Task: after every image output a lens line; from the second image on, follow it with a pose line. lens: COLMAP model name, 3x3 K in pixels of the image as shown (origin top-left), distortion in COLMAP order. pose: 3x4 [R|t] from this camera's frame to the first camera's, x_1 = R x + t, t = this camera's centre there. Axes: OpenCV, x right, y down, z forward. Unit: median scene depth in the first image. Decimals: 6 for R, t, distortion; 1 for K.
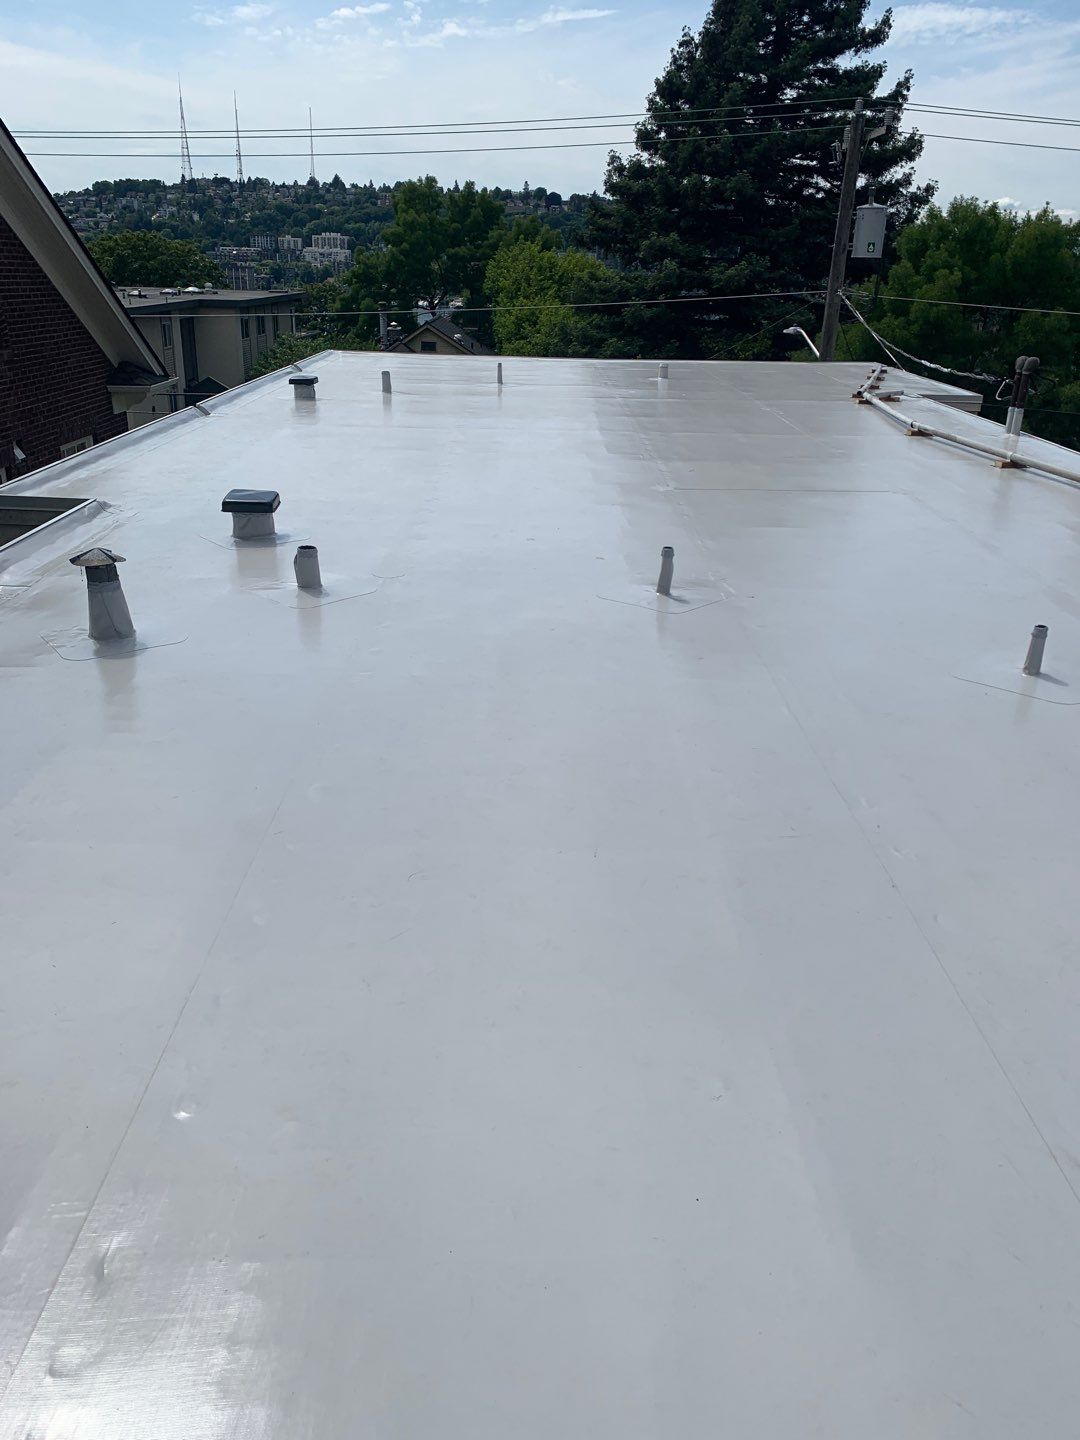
lens RADIAL K [[1105.6, 0, 531.9], [0, 1105.6, 724.0], [0, 0, 1]] dist [0.007177, 0.005160]
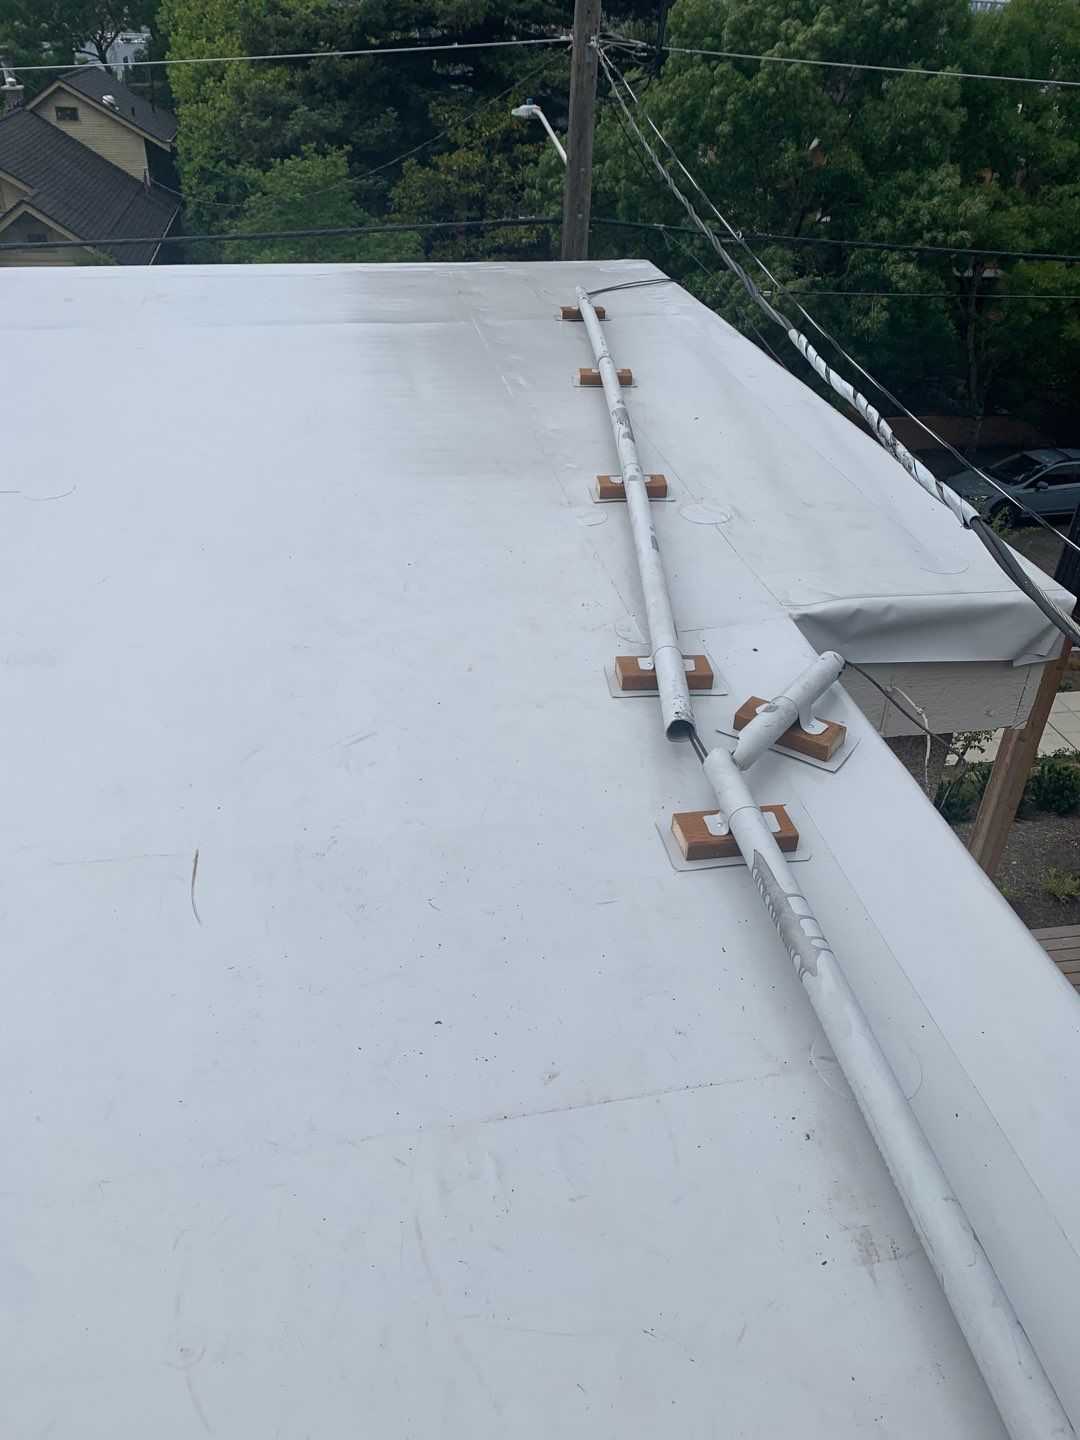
lens RADIAL K [[1105.6, 0, 528.8], [0, 1105.6, 724.4], [0, 0, 1]] dist [0.007177, 0.005160]
pose [[0.984892, -0.092332, 0.146502, 0.059607], [0.063168, 0.979259, 0.192513, -0.073649], [-0.161238, -0.180350, 0.970297, 0.181703]]
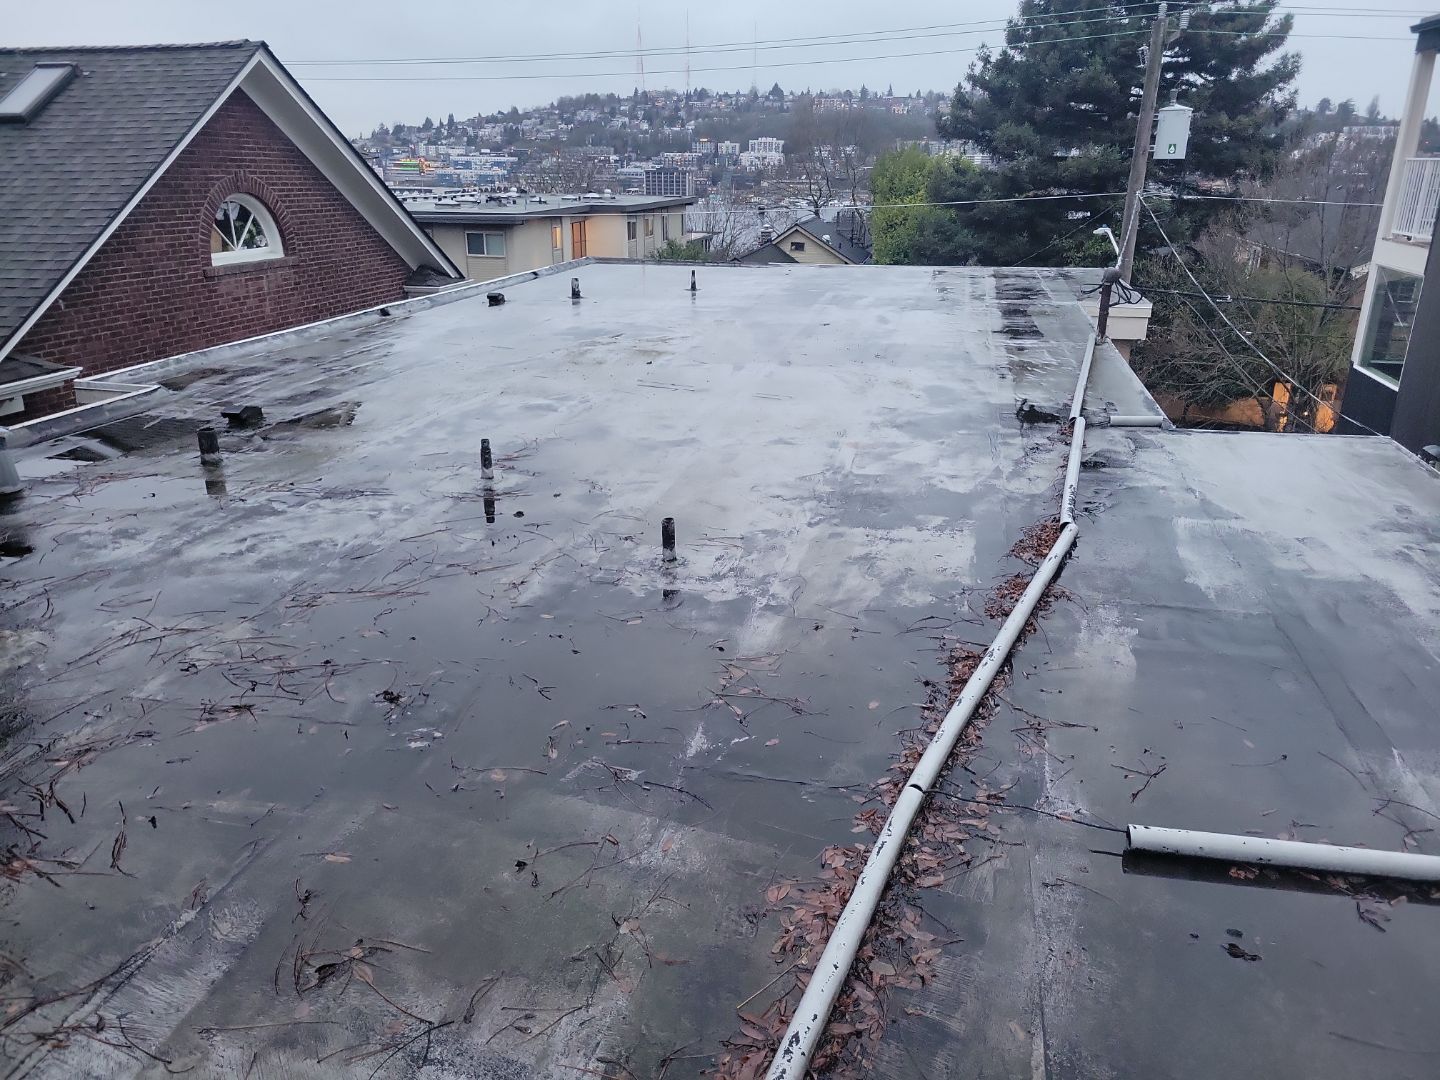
lens RADIAL K [[1081.5, 0, 716.0], [0, 1081.5, 541.4], [0, 0, 1]] dist [0.064284, -0.048954]
pose [[0.977970, 0.052196, -0.202117, 0.055040], [-0.064495, 0.996415, -0.054747, -0.000981], [0.198535, 0.066576, 0.977830, -0.005088]]
